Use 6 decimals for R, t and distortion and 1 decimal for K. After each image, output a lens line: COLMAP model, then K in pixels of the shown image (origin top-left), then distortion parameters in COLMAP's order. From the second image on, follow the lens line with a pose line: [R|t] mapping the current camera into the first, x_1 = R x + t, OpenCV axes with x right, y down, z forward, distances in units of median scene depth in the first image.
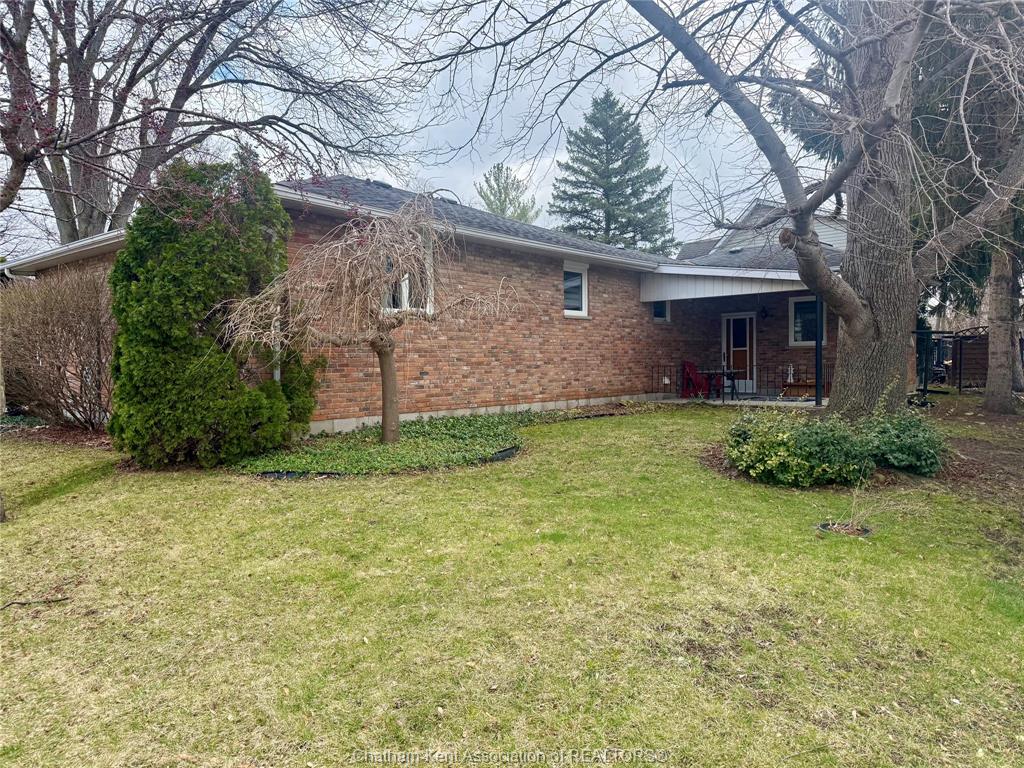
lens RADIAL K [[714.6, 0, 503.6], [0, 714.6, 386.8], [0, 0, 1]] dist [0.102152, -0.146621]
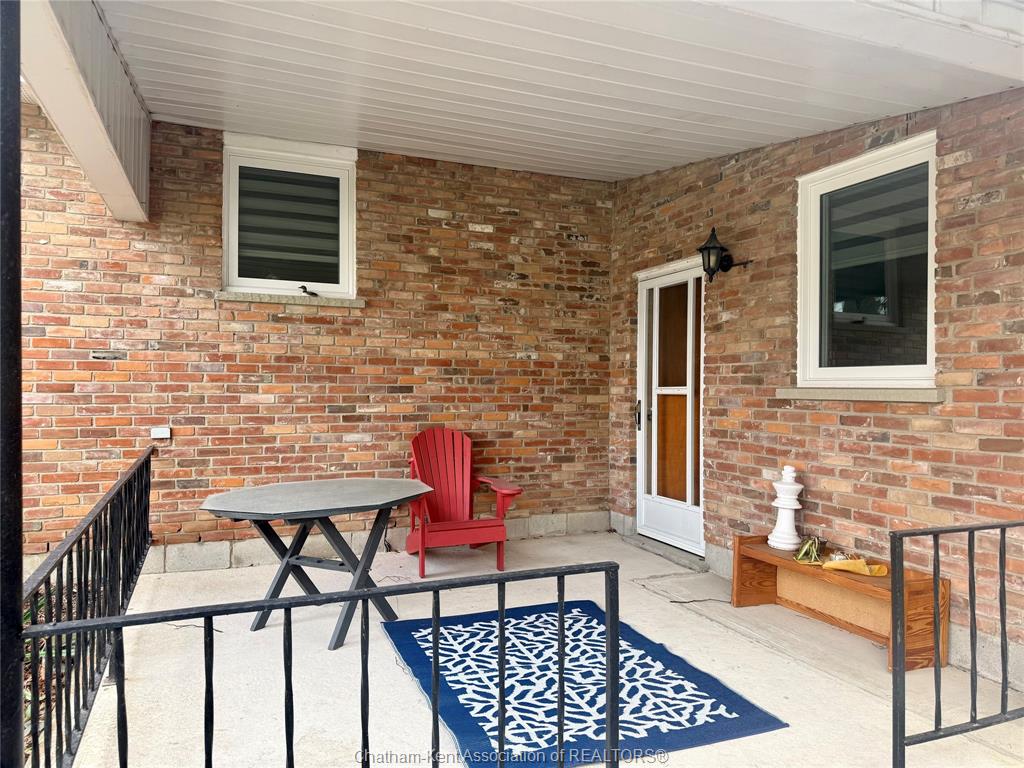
lens RADIAL K [[714.6, 0, 510.3], [0, 714.6, 388.8], [0, 0, 1]] dist [0.102152, -0.146621]
pose [[0.889065, 0.023147, -0.457196, 0.424723], [-0.034801, 0.999248, -0.017084, -0.049109], [0.456456, 0.031100, 0.889202, 0.761556]]
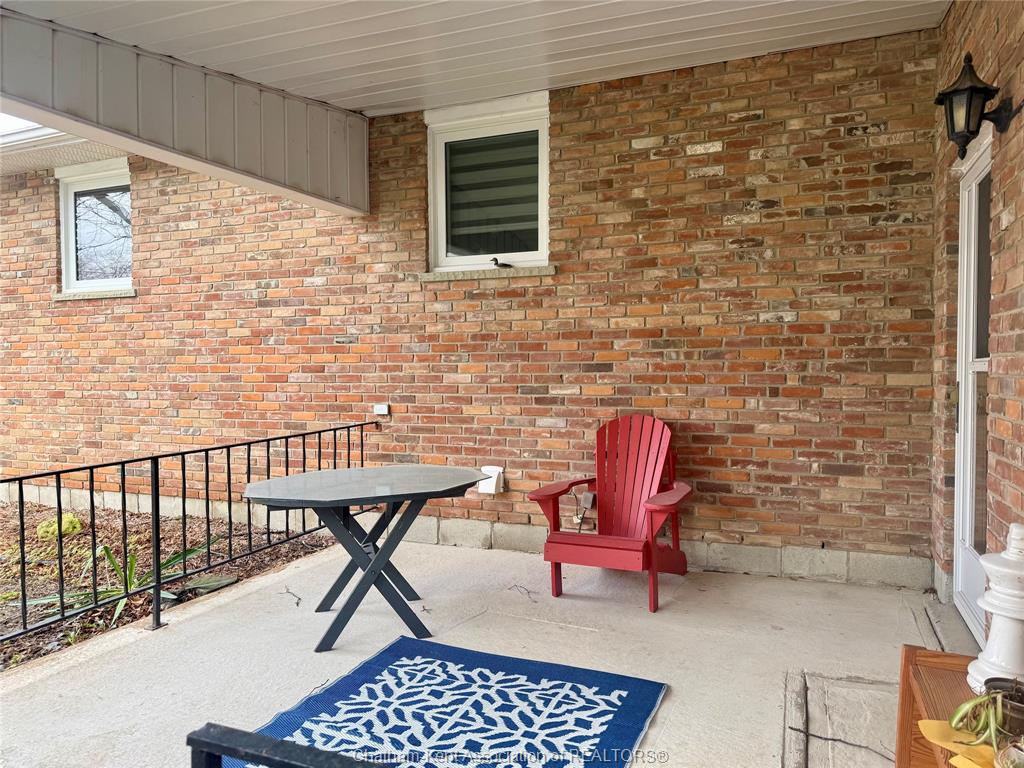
lens RADIAL K [[714.6, 0, 511.9], [0, 714.6, 389.0], [0, 0, 1]] dist [0.102152, -0.146621]
pose [[0.305524, 0.045357, -0.951103, 0.476510], [-0.027995, 0.998861, 0.038642, -0.053751], [0.951773, 0.014820, 0.306446, 0.902837]]
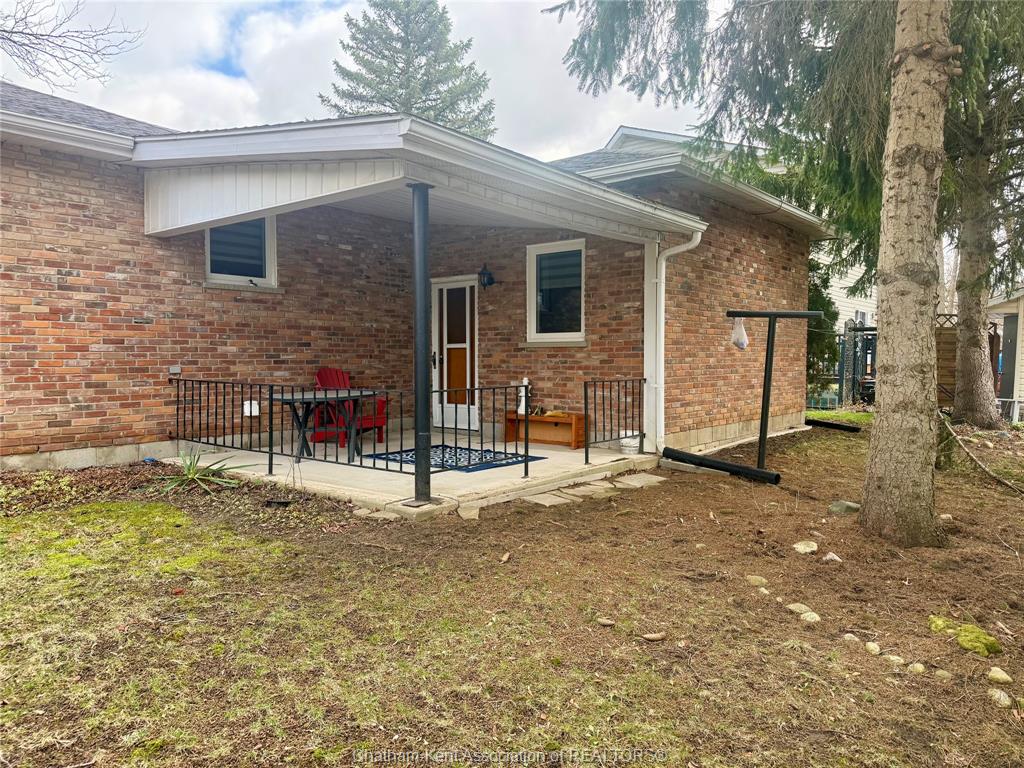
lens RADIAL K [[714.6, 0, 512.6], [0, 714.6, 394.2], [0, 0, 1]] dist [0.102152, -0.146621]
pose [[0.999634, 0.014282, 0.022967, 0.378529], [-0.014743, 0.999691, 0.020024, -0.030125], [-0.022674, -0.020355, 0.999536, 0.506171]]
